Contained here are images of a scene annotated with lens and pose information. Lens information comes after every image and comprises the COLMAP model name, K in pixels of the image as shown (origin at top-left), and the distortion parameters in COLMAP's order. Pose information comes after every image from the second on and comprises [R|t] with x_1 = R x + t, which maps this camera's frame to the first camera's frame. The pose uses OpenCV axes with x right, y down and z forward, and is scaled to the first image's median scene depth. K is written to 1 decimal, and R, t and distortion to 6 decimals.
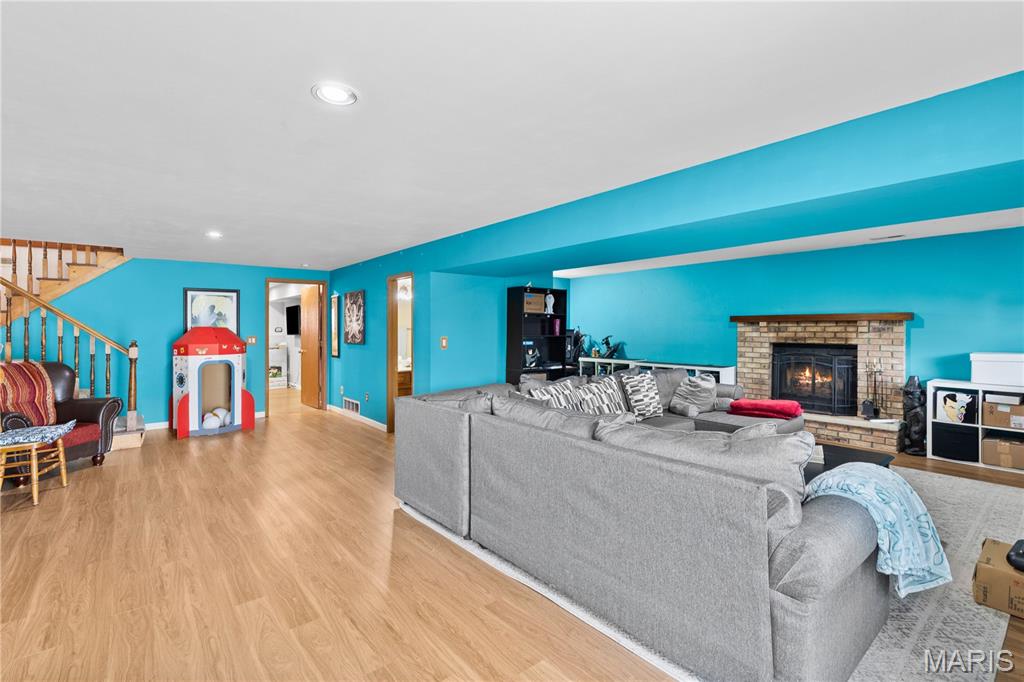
lens RADIAL K [[472.2, 0, 514.8], [0, 472.2, 324.9], [0, 0, 1]] dist [0.020468, -0.002029]
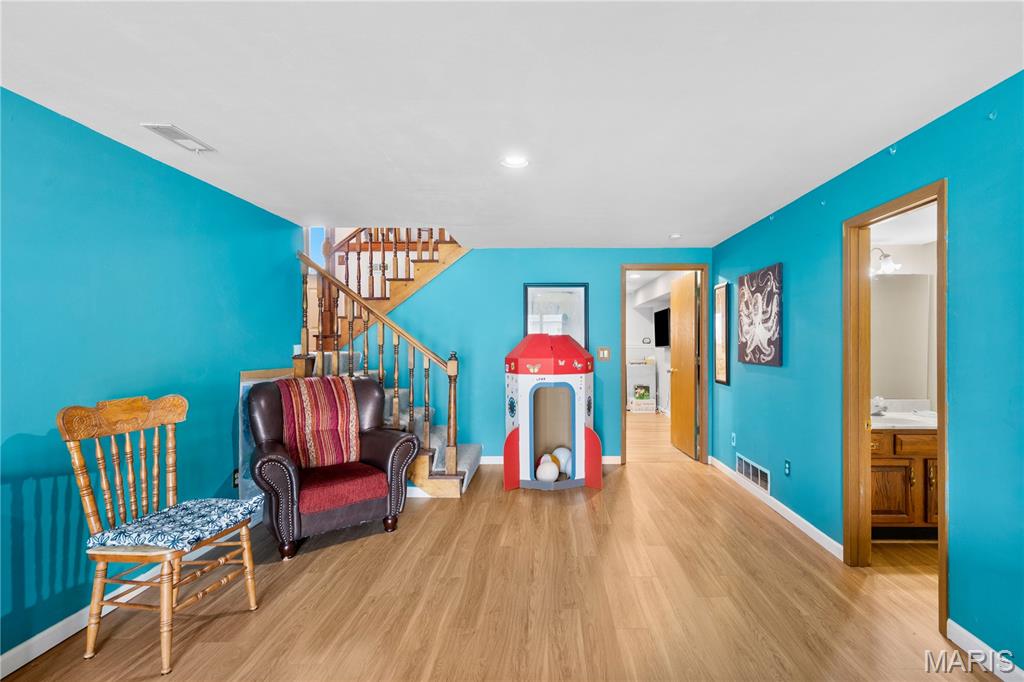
lens RADIAL K [[506.9, 0, 513.8], [0, 506.9, 337.9], [0, 0, 1]] dist [0.001371, -0.000288]
pose [[0.744744, -0.001272, -0.667349, -0.153529], [0.001797, 0.999998, 0.000100, 0.008653], [0.667348, -0.001274, 0.744745, 0.358985]]
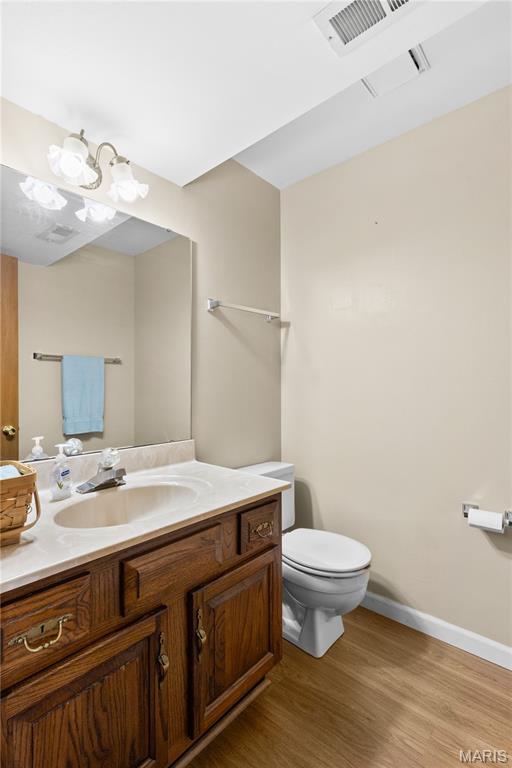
lens RADIAL K [[354.2, 0, 258.0], [0, 354.2, 381.8], [0, 0, 1]] dist [0.020468, -0.002029]
pose [[0.989477, -0.010285, 0.144322, -0.171121], [0.010947, 0.999933, -0.003793, 0.032696], [-0.144274, 0.005333, 0.989523, 0.722392]]
